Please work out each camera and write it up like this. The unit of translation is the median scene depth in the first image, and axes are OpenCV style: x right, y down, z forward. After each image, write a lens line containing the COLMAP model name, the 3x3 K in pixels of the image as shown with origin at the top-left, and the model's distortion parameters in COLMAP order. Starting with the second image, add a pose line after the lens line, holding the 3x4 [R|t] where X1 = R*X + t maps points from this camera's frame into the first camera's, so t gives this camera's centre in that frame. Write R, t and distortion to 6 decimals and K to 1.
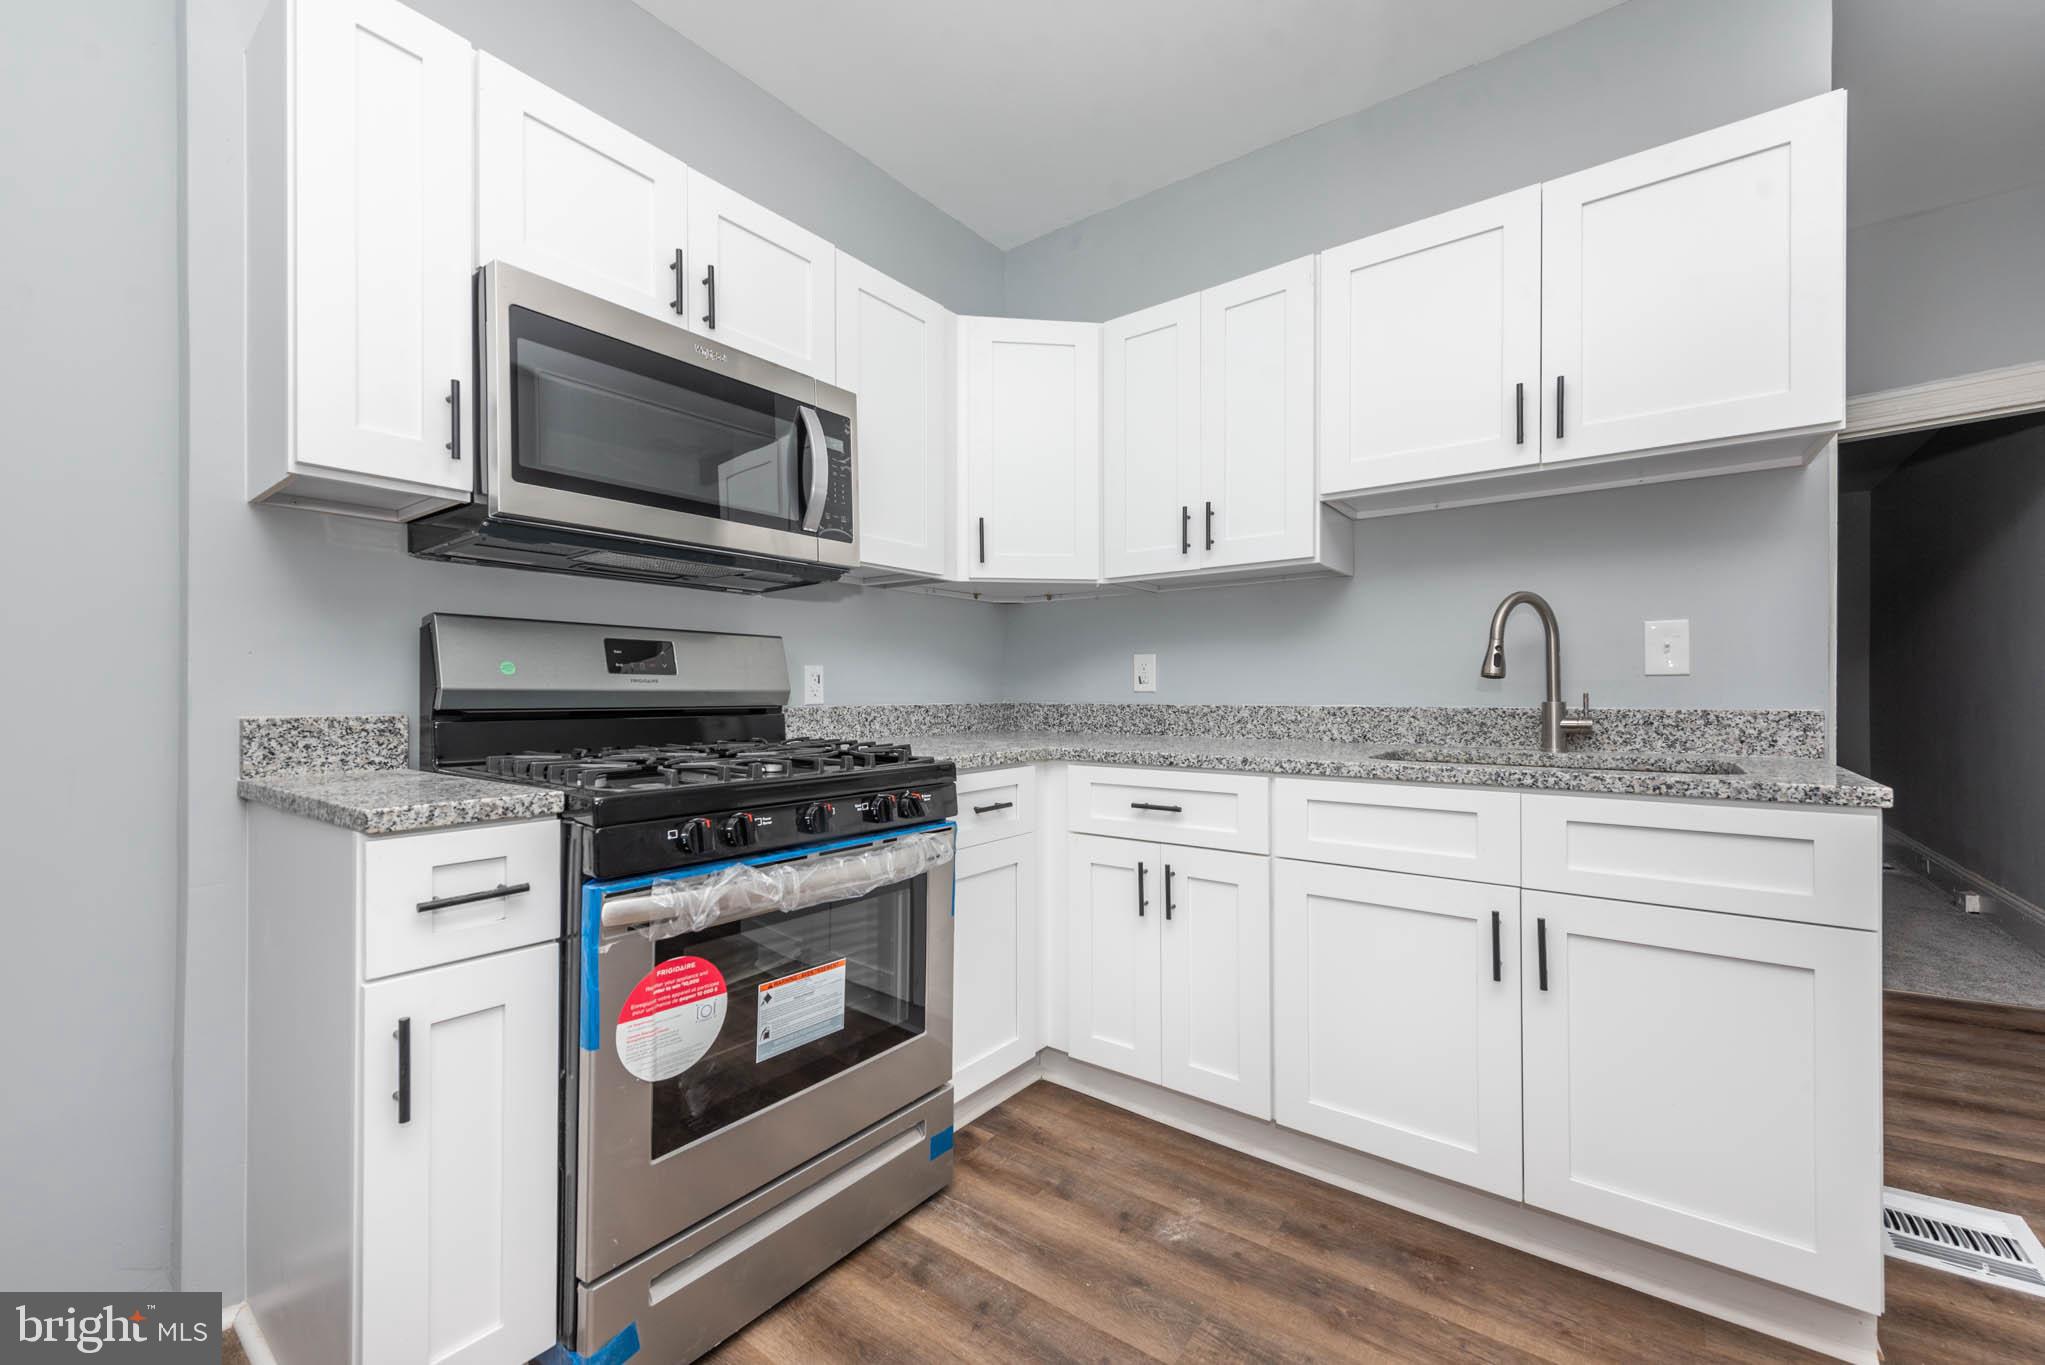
lens RADIAL K [[824.0, 0, 1030.1], [0, 824.0, 685.6], [0, 0, 1]] dist [0.015174, -0.003797]
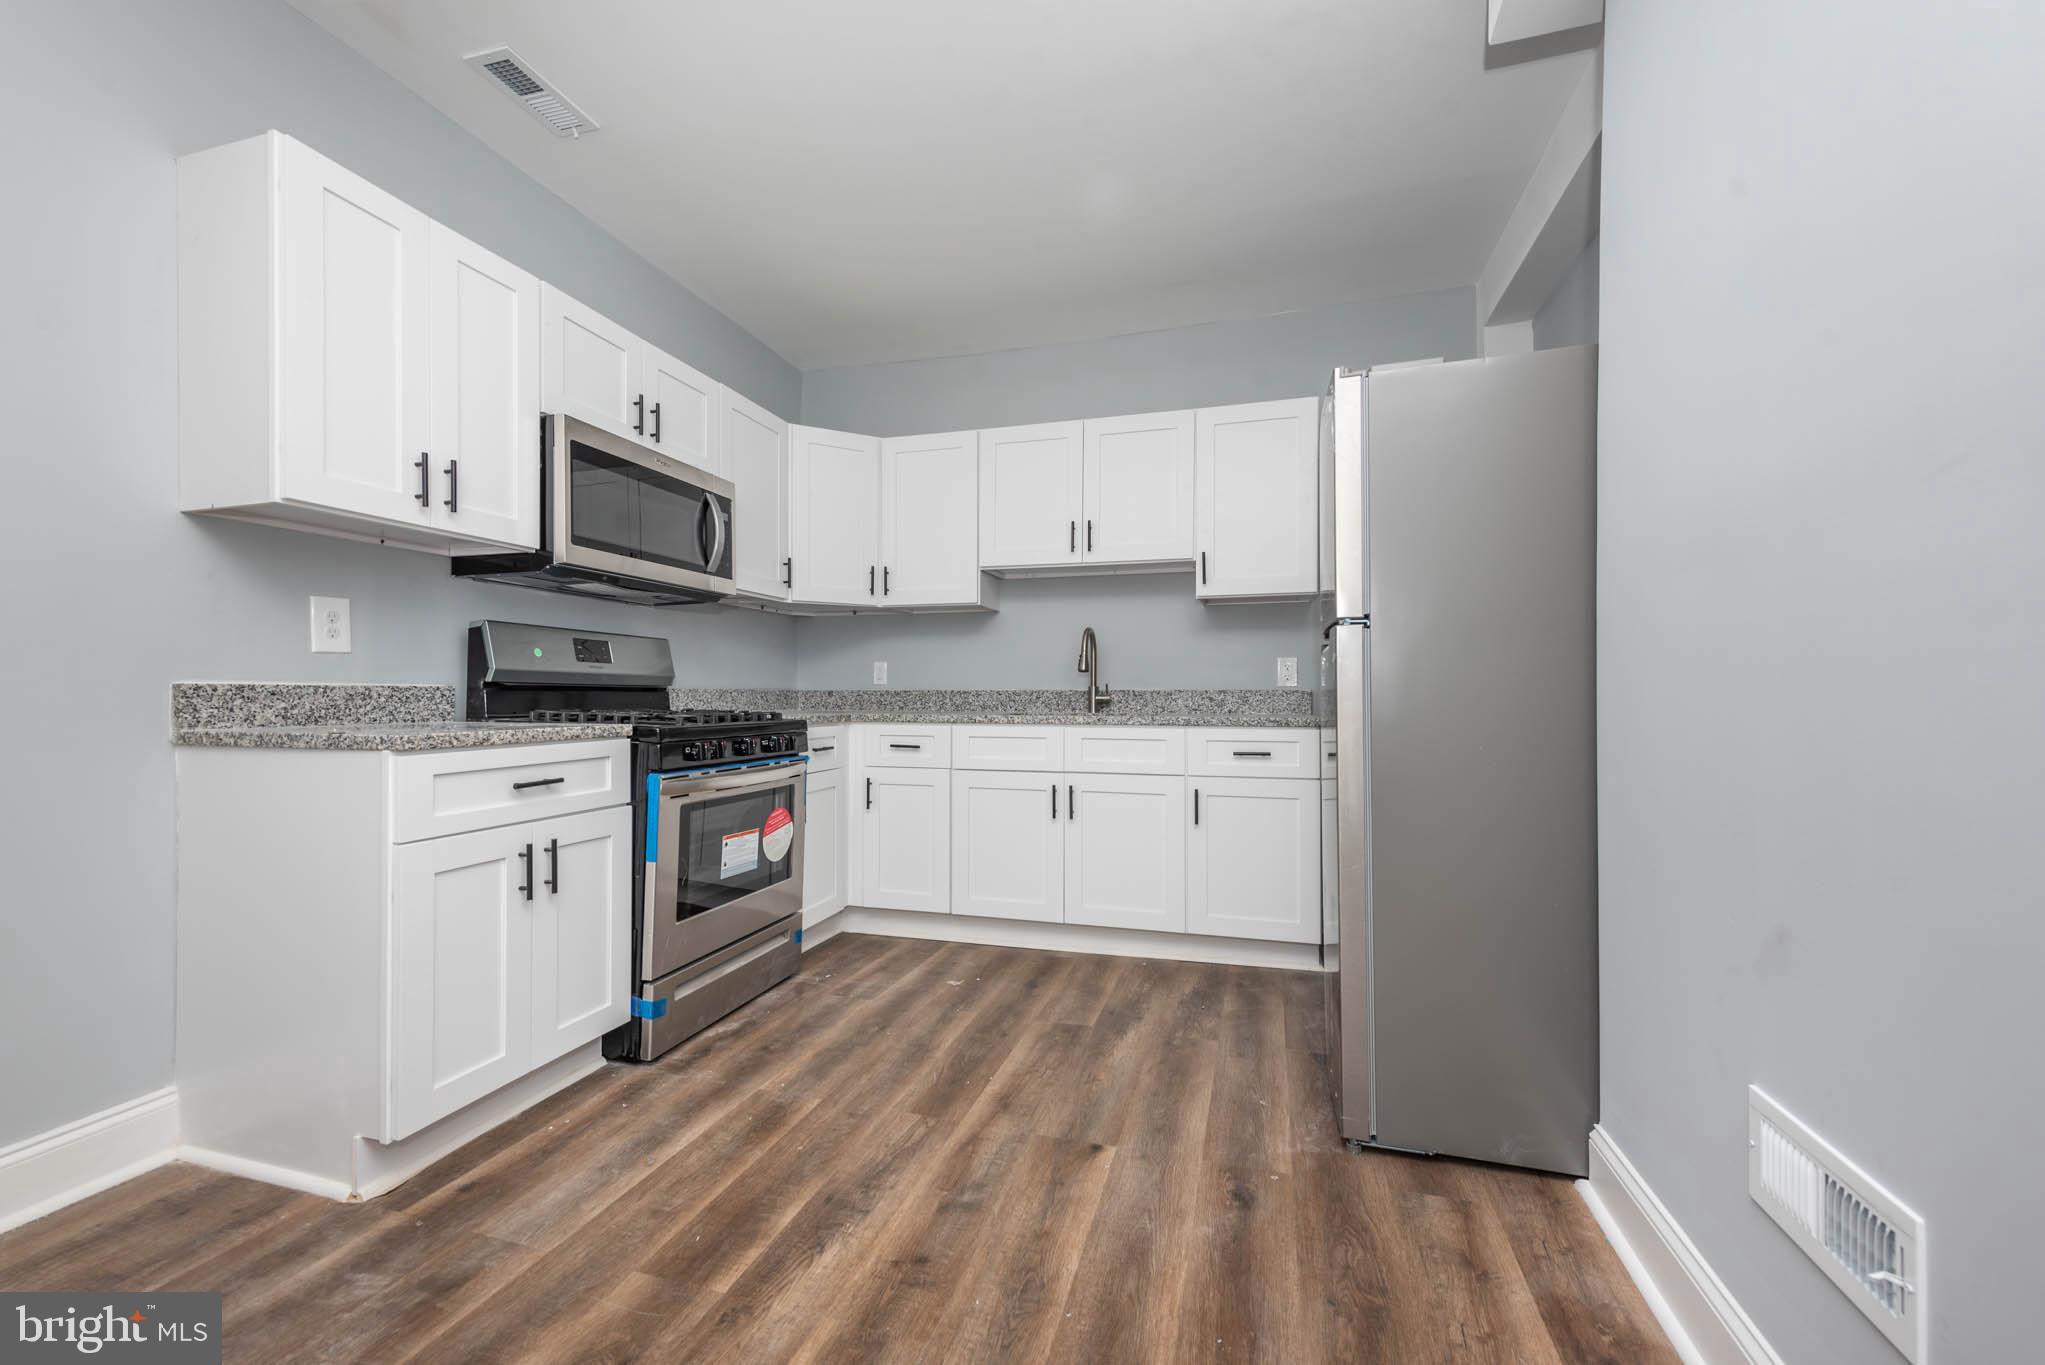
lens RADIAL K [[824.0, 0, 1013.5], [0, 824.0, 694.4], [0, 0, 1]] dist [0.015174, -0.003797]
pose [[0.943244, 0.014215, 0.331797, -0.275604], [-0.017607, 0.999819, 0.007220, 0.023266], [-0.331634, -0.012652, 0.943323, -0.754840]]
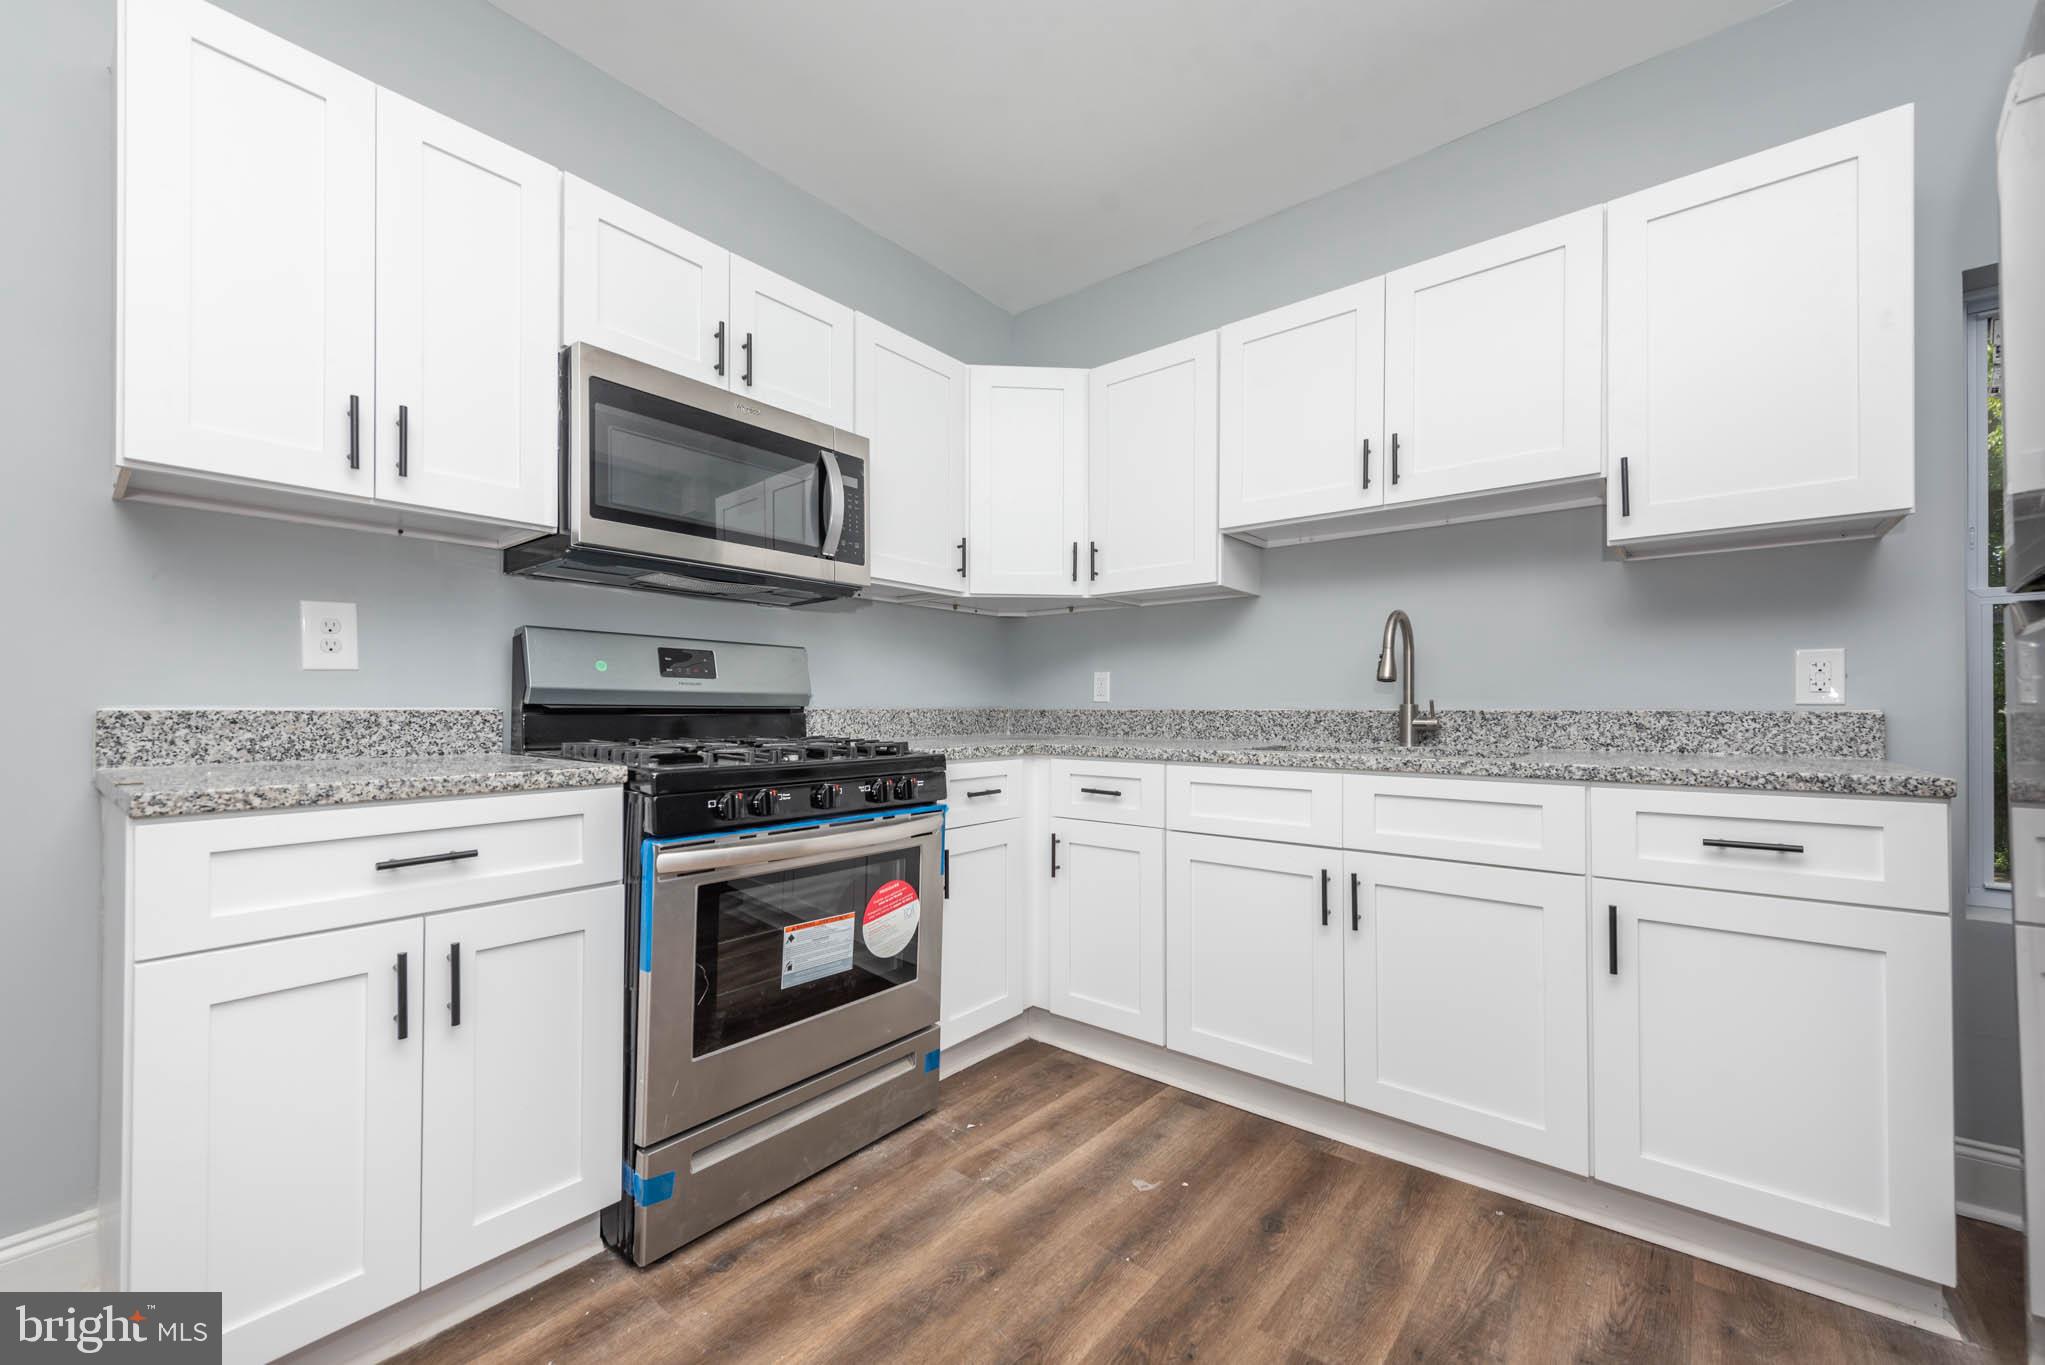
lens RADIAL K [[824.0, 0, 1009.4], [0, 824.0, 700.8], [0, 0, 1]] dist [0.015174, -0.003797]
pose [[0.998020, 0.012945, -0.061545, 0.073153], [-0.012647, 0.999906, 0.005234, 0.008866], [0.061607, -0.004446, 0.998091, -0.173913]]
